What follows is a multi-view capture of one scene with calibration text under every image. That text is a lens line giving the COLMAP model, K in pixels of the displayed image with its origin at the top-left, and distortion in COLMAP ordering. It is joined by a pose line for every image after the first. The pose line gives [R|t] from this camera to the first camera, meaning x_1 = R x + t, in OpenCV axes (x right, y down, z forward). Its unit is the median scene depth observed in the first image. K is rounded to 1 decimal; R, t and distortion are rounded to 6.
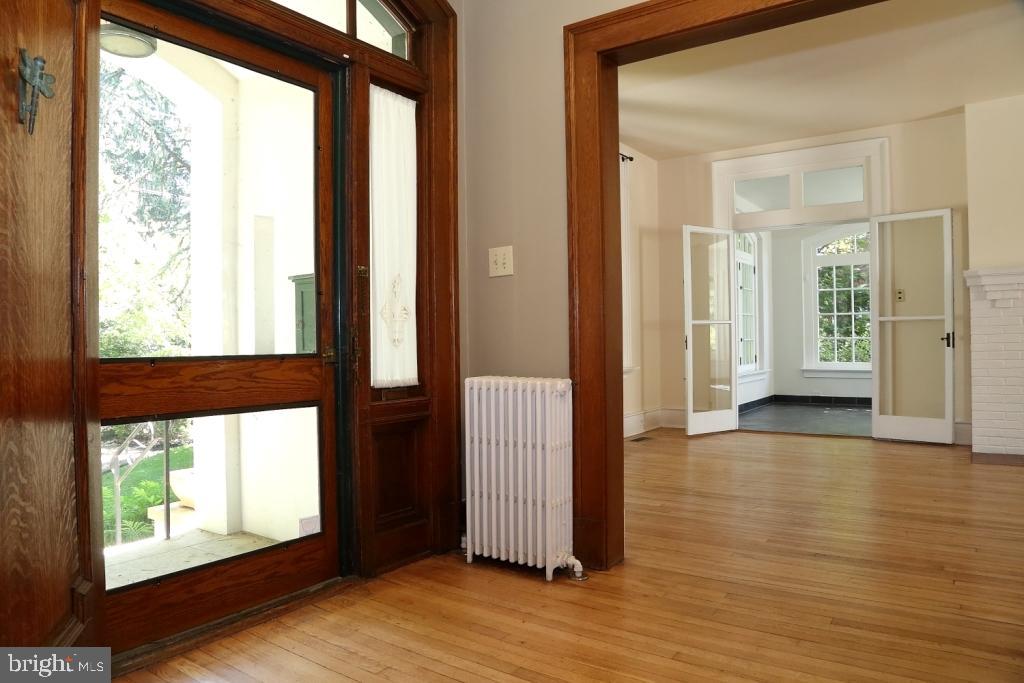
lens RADIAL K [[708.1, 0, 501.5], [0, 708.1, 341.5], [0, 0, 1]] dist [-0.129553, 0.081146]
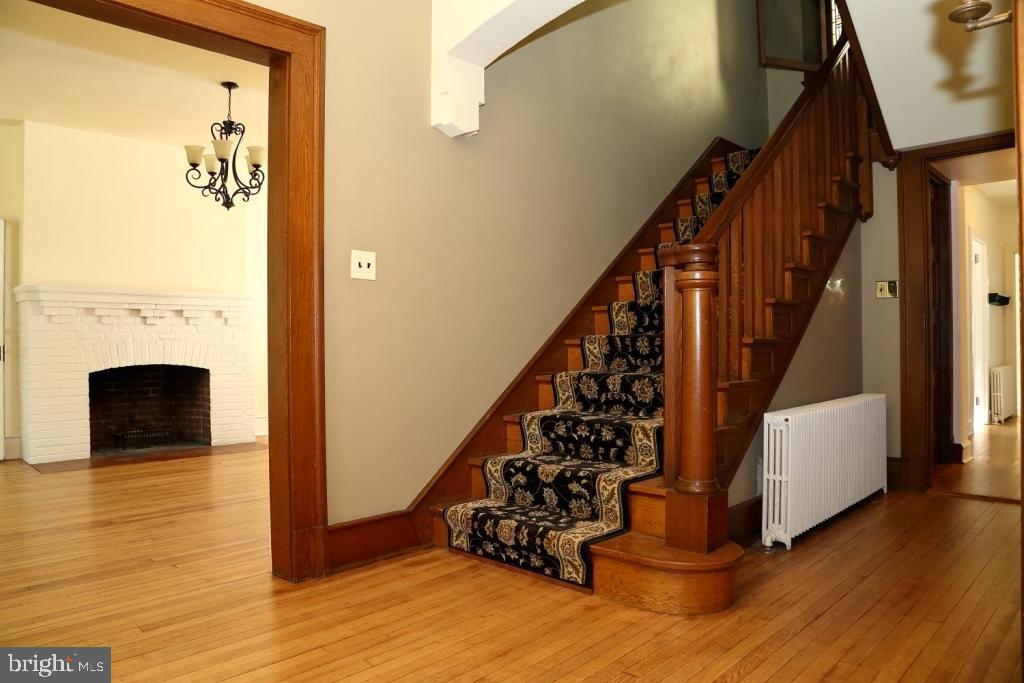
lens RADIAL K [[708.1, 0, 501.5], [0, 708.1, 341.5], [0, 0, 1]] dist [-0.129553, 0.081146]
pose [[0.172447, 0.015251, 0.984901, -0.179487], [0.007088, 0.999835, -0.016724, 0.001745], [-0.984993, 0.009864, 0.172311, 0.127035]]
